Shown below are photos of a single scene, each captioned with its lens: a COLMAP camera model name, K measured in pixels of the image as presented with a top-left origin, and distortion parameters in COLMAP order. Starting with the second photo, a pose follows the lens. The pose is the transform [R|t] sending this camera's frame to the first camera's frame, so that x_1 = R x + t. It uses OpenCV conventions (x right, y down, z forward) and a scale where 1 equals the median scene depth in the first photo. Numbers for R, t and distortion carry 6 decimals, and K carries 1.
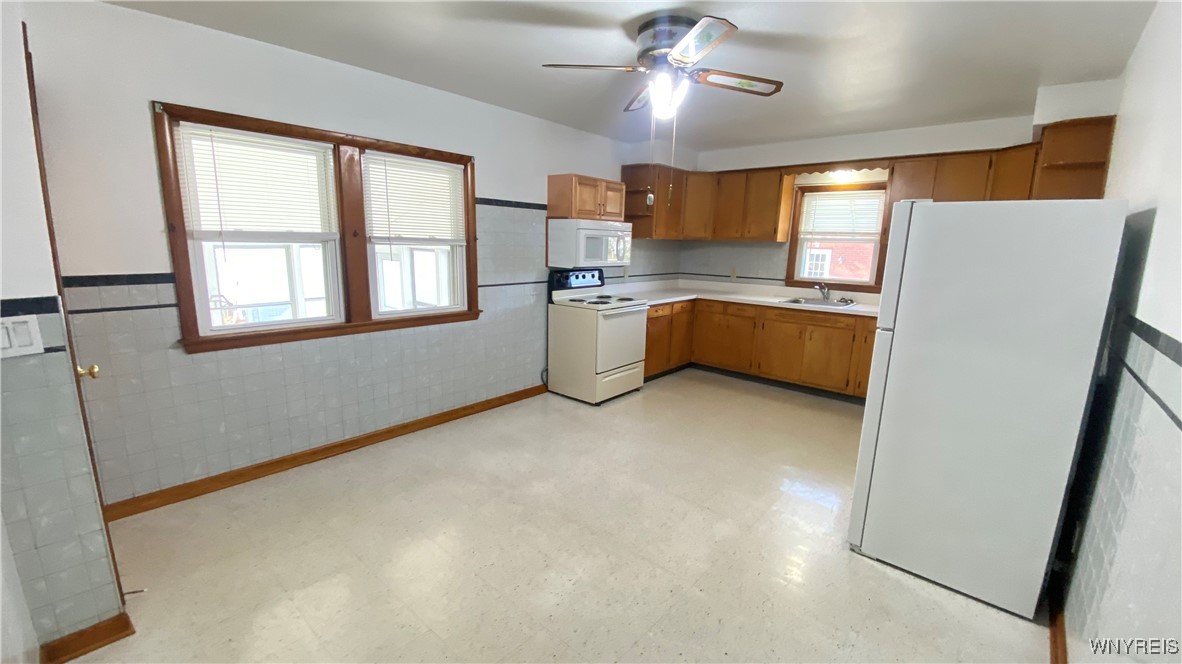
lens RADIAL K [[473.5, 0, 591.0], [0, 473.5, 332.0], [0, 0, 1]] dist [0.023733, -0.030430]
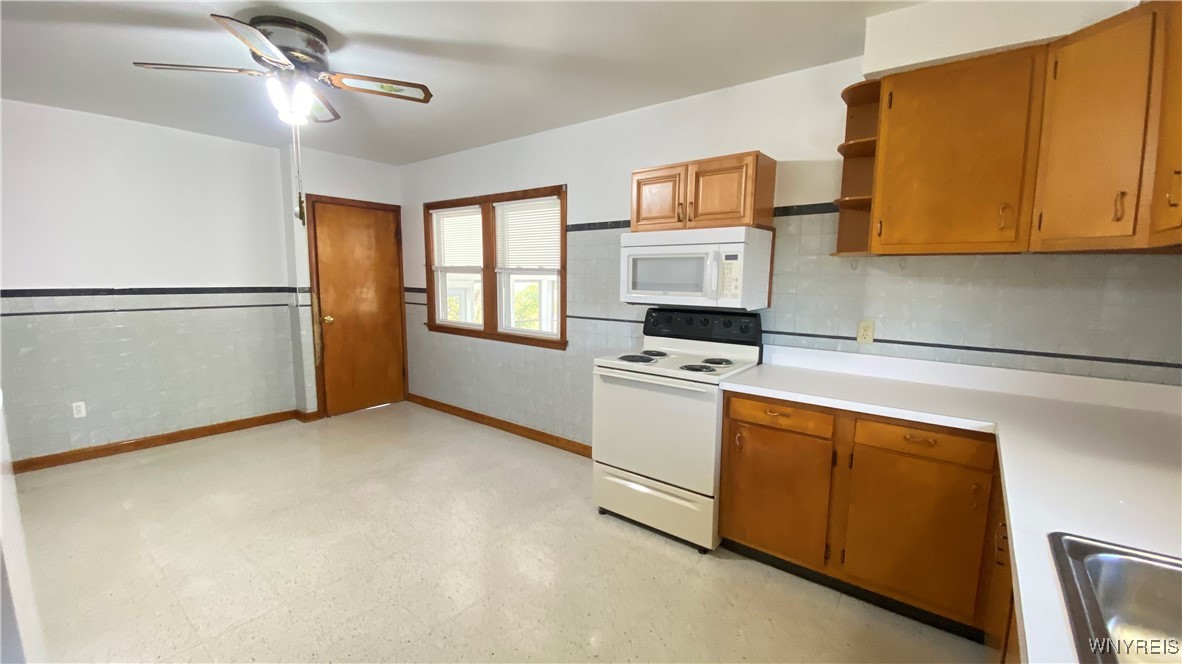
lens RADIAL K [[473.5, 0, 591.0], [0, 473.5, 332.0], [0, 0, 1]] dist [0.023733, -0.030430]
pose [[0.046836, 0.095937, -0.994285, 0.757260], [-0.194239, 0.977252, 0.085144, -0.165976], [0.979836, 0.189141, 0.064405, 1.053476]]
